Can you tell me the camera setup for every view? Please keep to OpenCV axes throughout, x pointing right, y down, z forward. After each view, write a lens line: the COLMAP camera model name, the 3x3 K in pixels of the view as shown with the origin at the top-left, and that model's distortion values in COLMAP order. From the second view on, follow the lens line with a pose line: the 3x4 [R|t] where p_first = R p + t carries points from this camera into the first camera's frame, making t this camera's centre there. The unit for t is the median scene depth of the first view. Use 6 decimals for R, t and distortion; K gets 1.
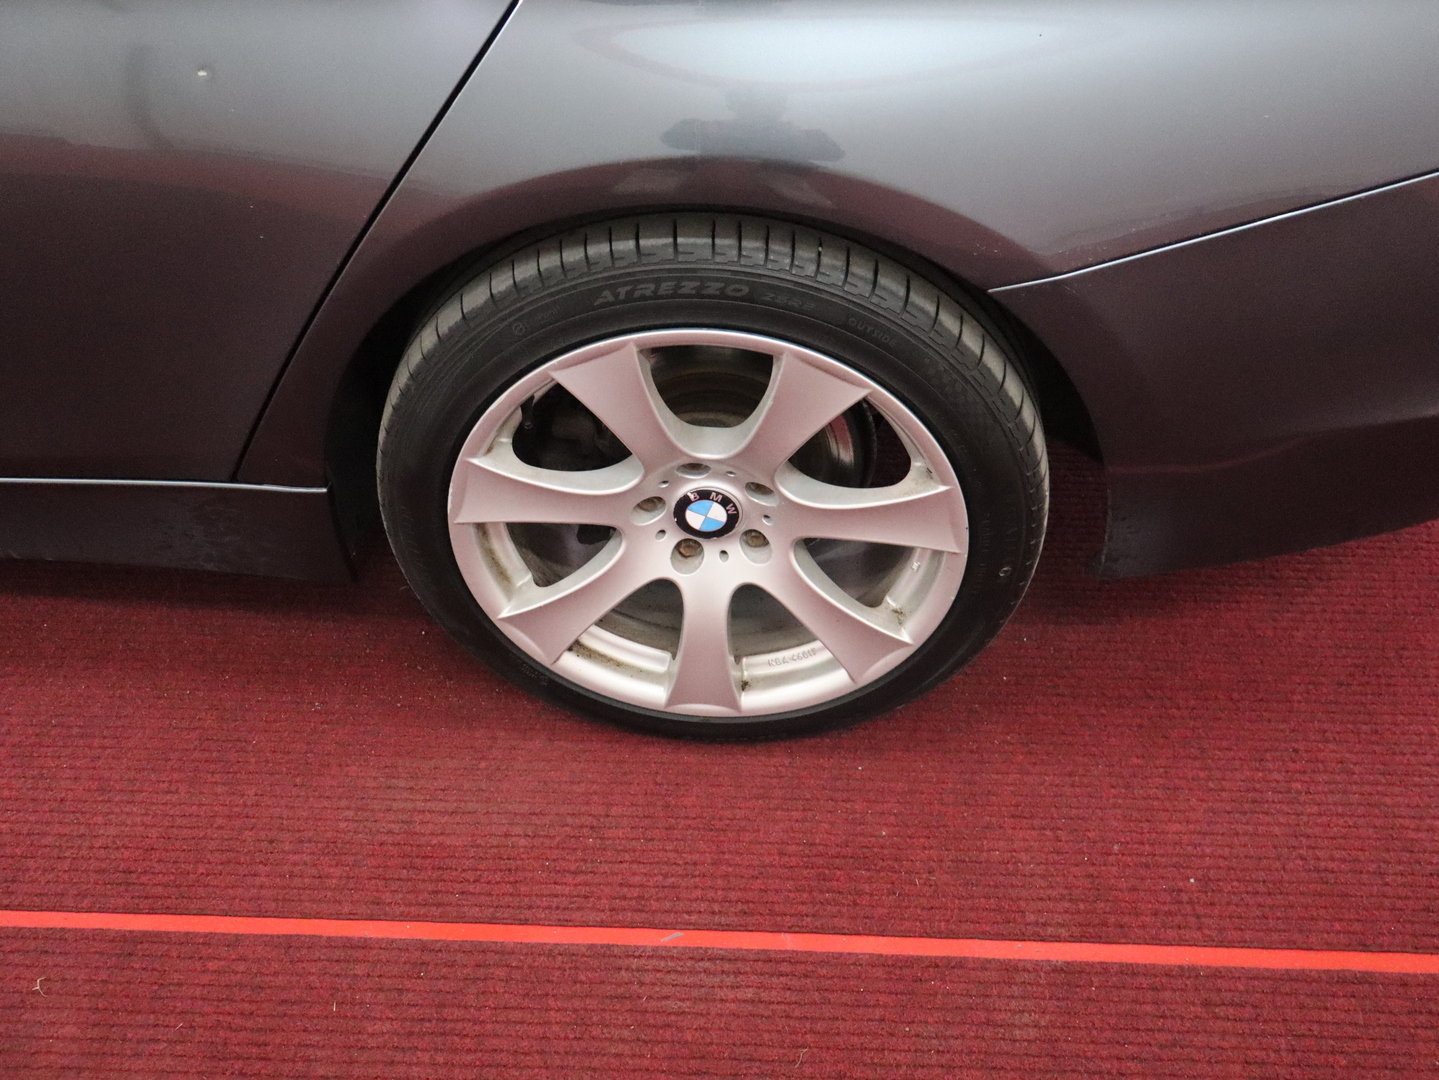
lens RADIAL K [[1419.1, 0, 719.5], [0, 1419.1, 540.0], [0, 0, 1]] dist [-0.002474, -0.025827]
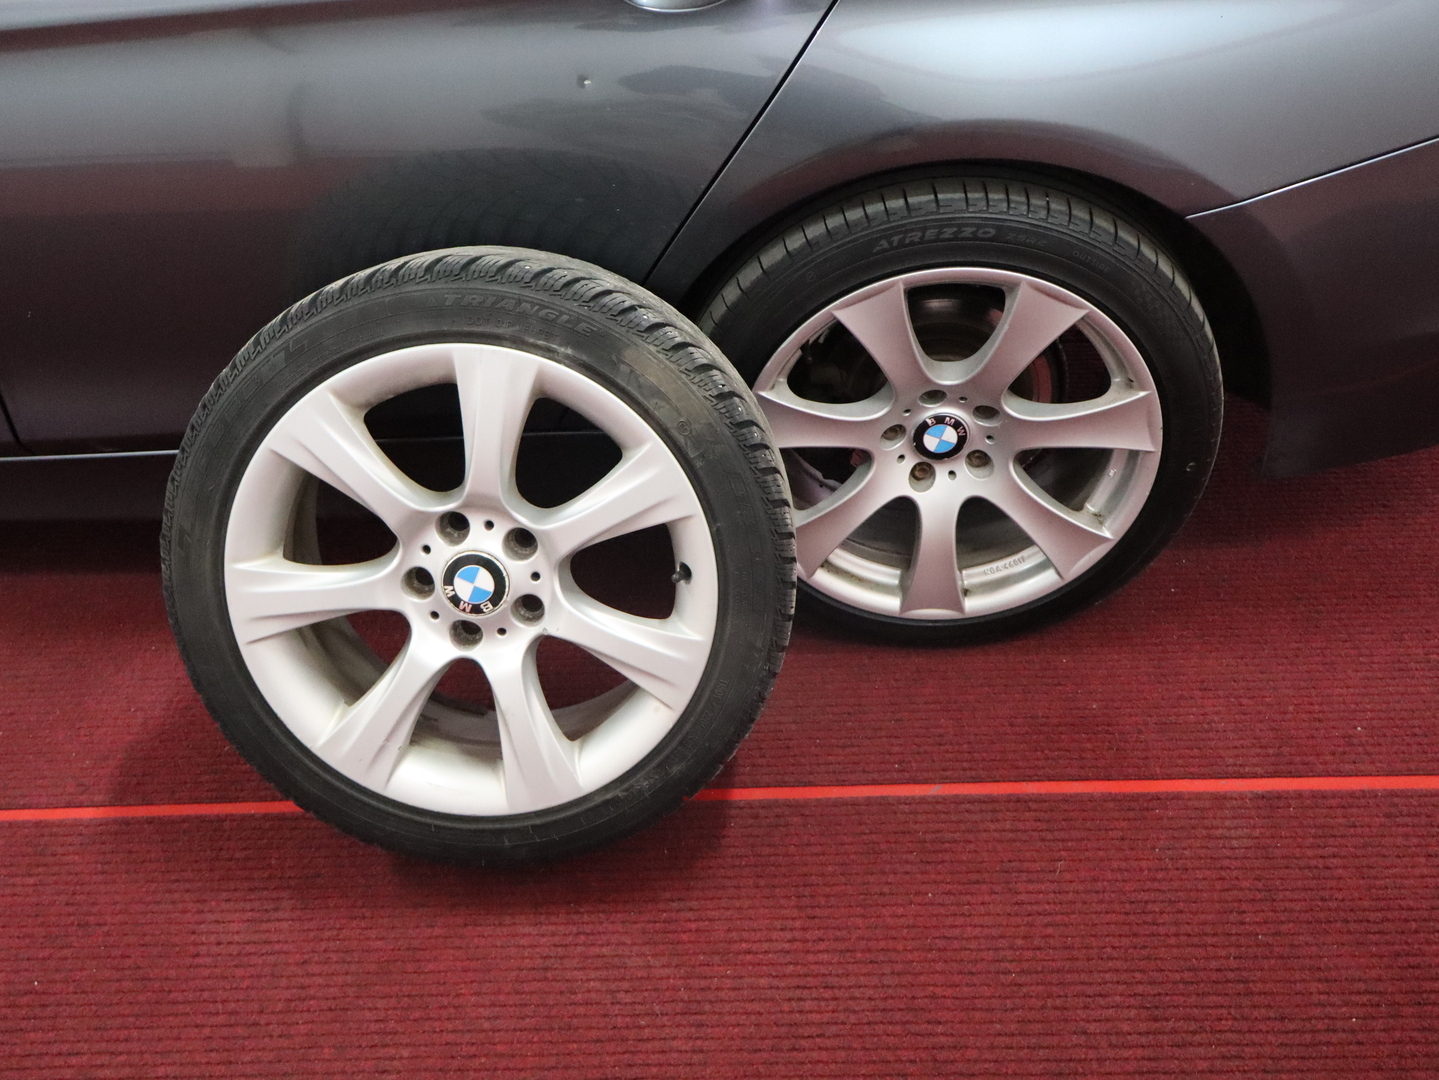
lens RADIAL K [[1419.1, 0, 719.5], [0, 1419.1, 540.0], [0, 0, 1]] dist [-0.002474, -0.025827]
pose [[0.998609, -0.052255, -0.006979, -0.198940], [0.051401, 0.994486, -0.091409, 0.174779], [0.011717, 0.090923, 0.995789, -0.218876]]
